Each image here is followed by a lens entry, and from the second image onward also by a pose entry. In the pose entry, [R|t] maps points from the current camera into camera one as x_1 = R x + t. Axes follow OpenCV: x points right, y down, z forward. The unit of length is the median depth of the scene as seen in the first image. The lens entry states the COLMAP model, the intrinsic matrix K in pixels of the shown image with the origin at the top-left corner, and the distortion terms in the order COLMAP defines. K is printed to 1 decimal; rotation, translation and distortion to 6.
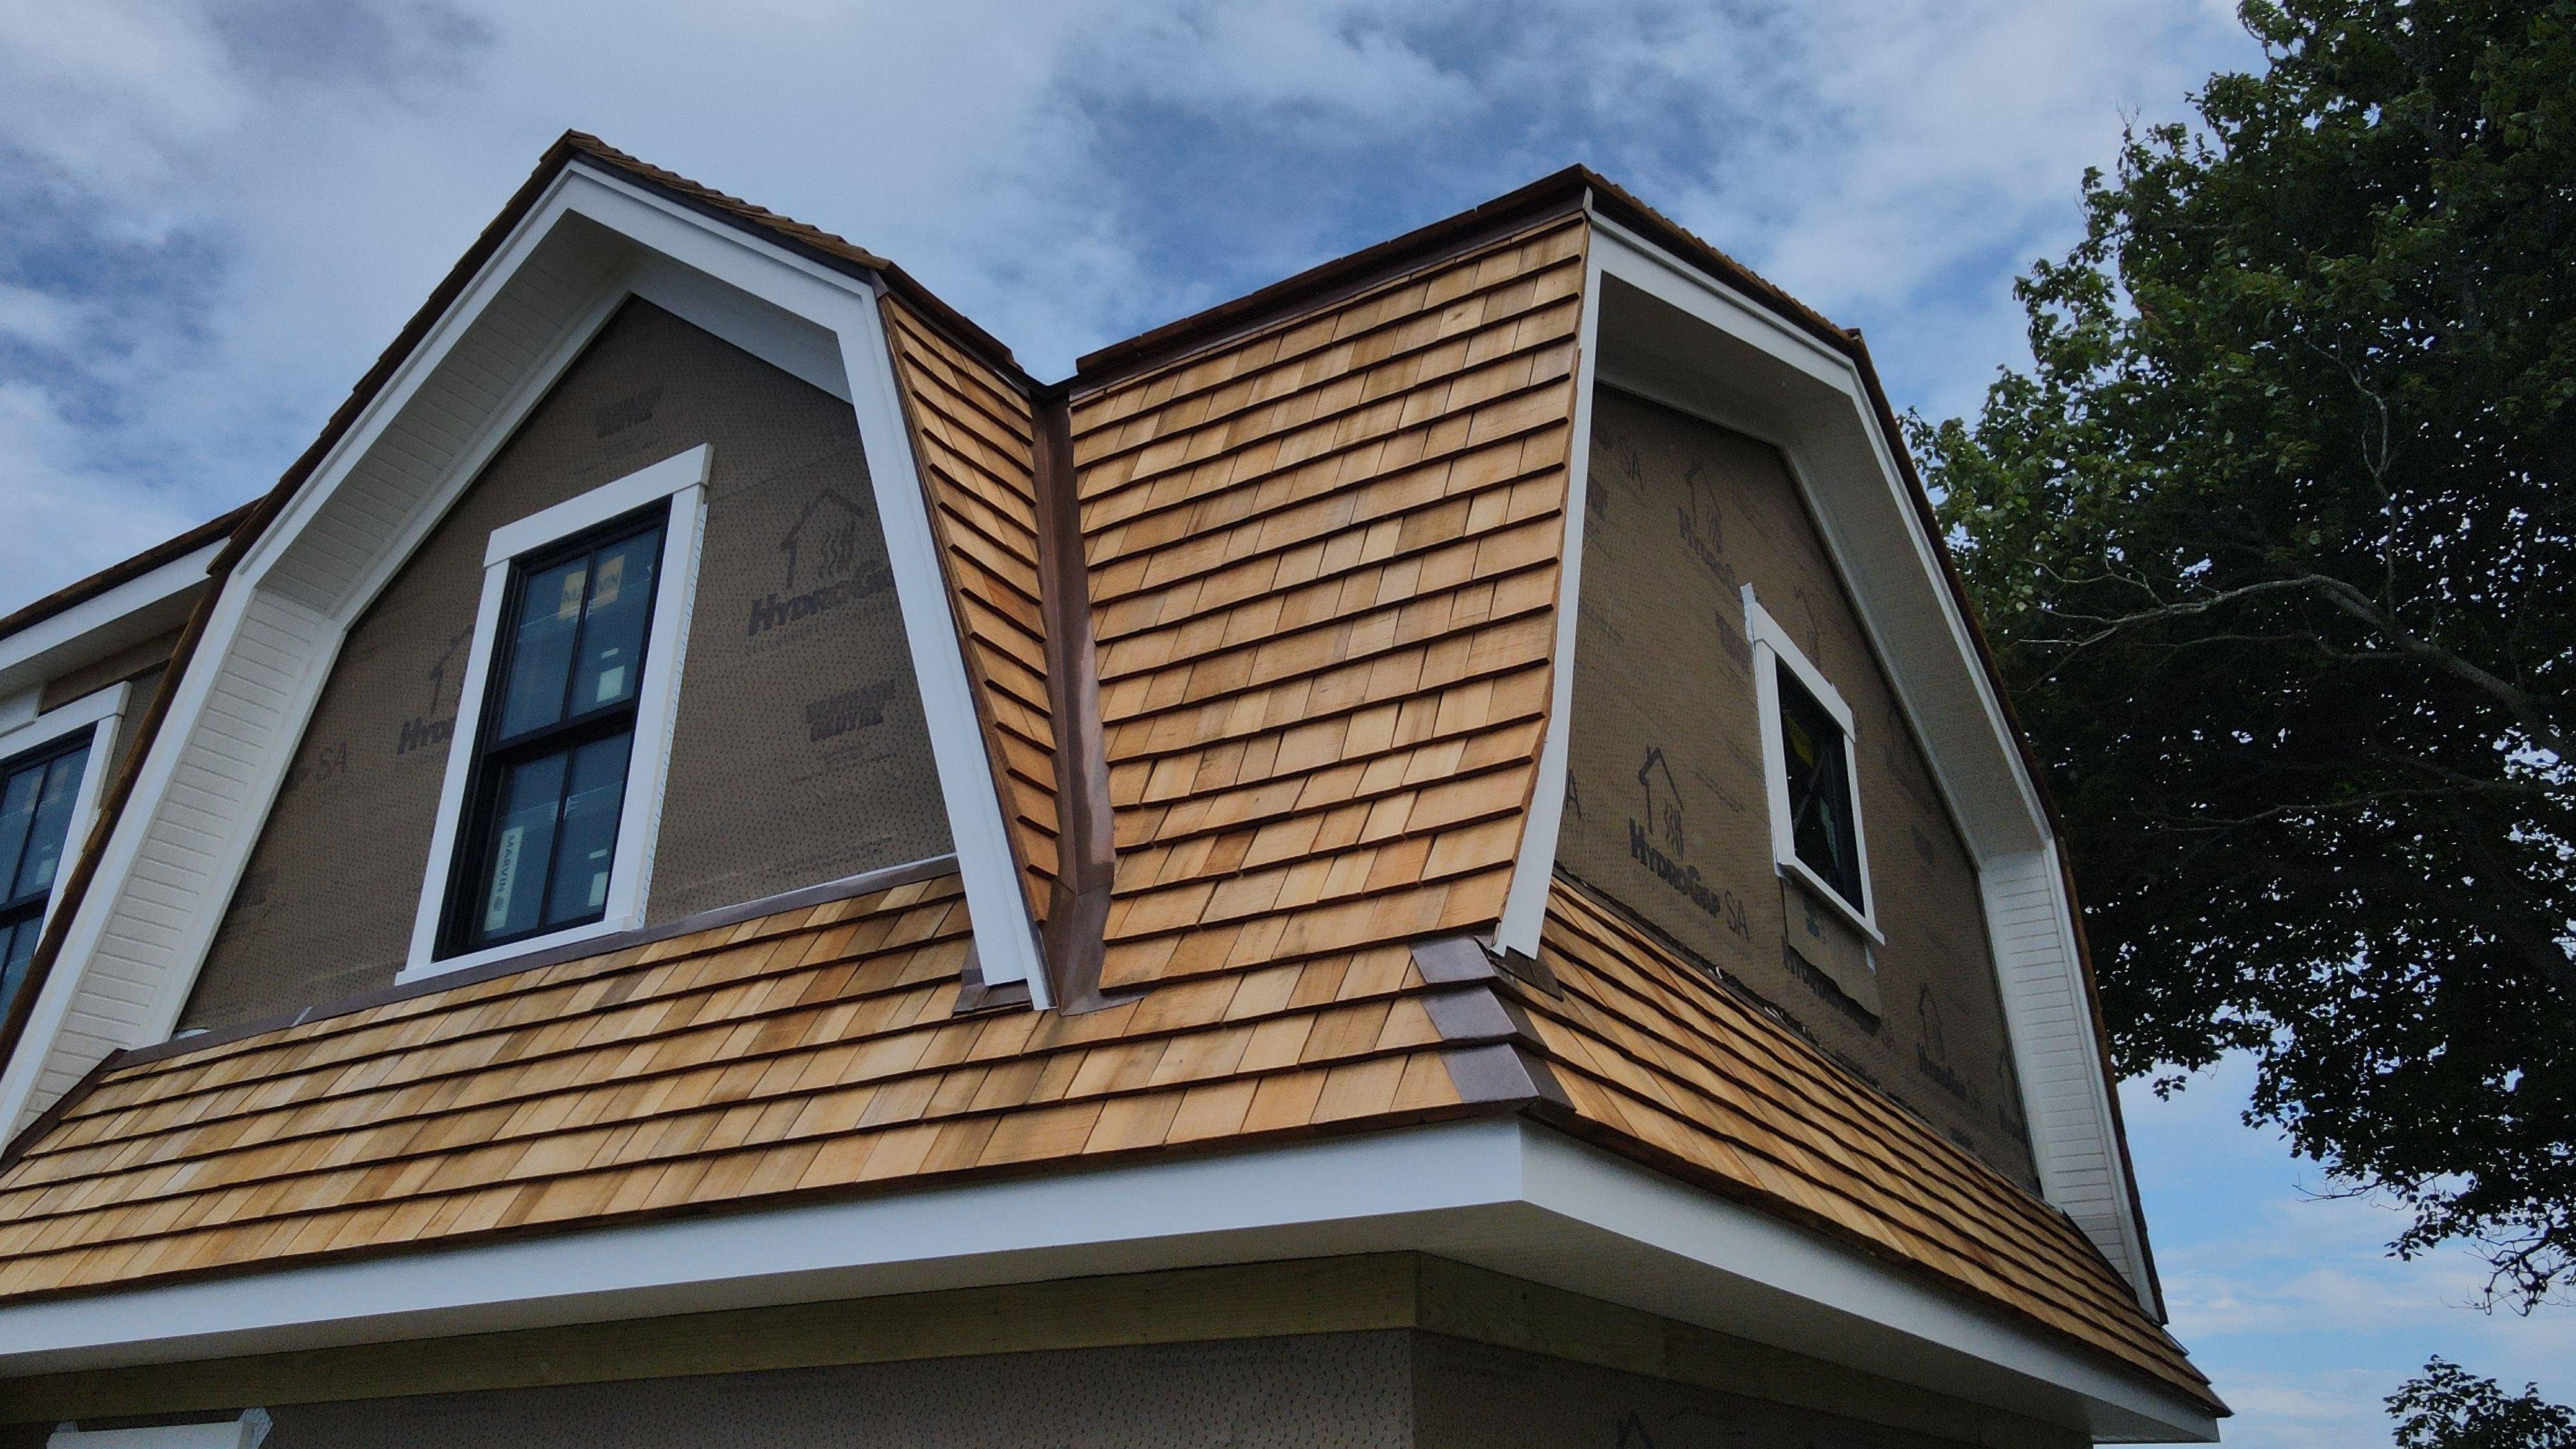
lens RADIAL K [[1888.2, 0, 1284.5], [0, 1888.2, 720.6], [0, 0, 1]] dist [0.010295, 0.017195]
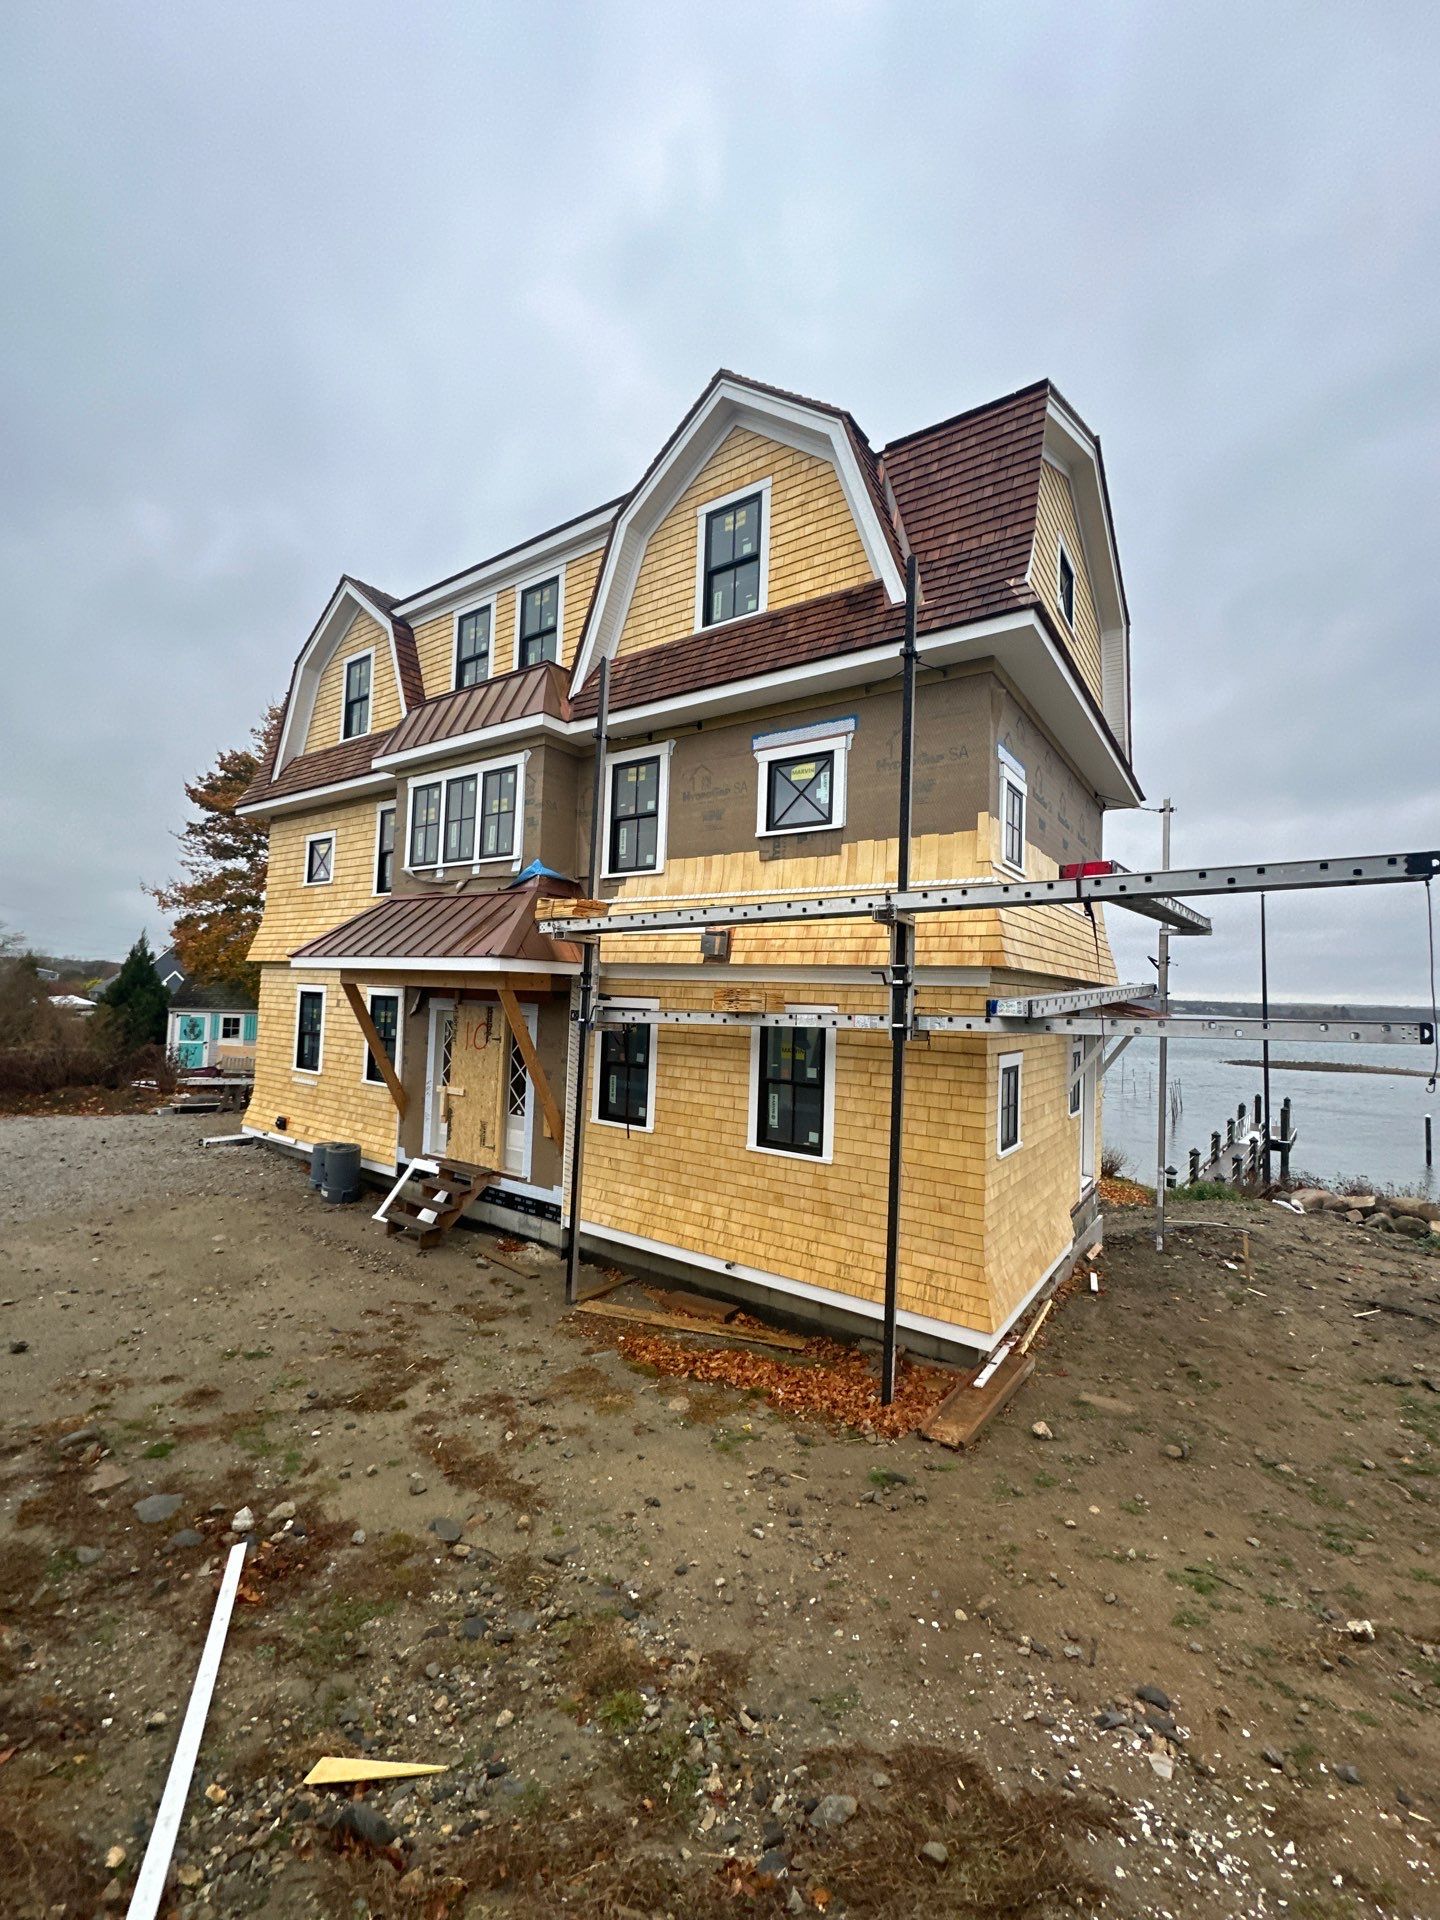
lens RADIAL K [[756.1, 0, 716.4], [0, 756.1, 956.9], [0, 0, 1]] dist [-0.000498, 0.000055]
pose [[0.998625, 0.020940, -0.048062, -0.406206], [-0.001616, 0.928626, 0.371013, 0.218396], [0.052401, -0.370425, 0.927383, -0.855882]]
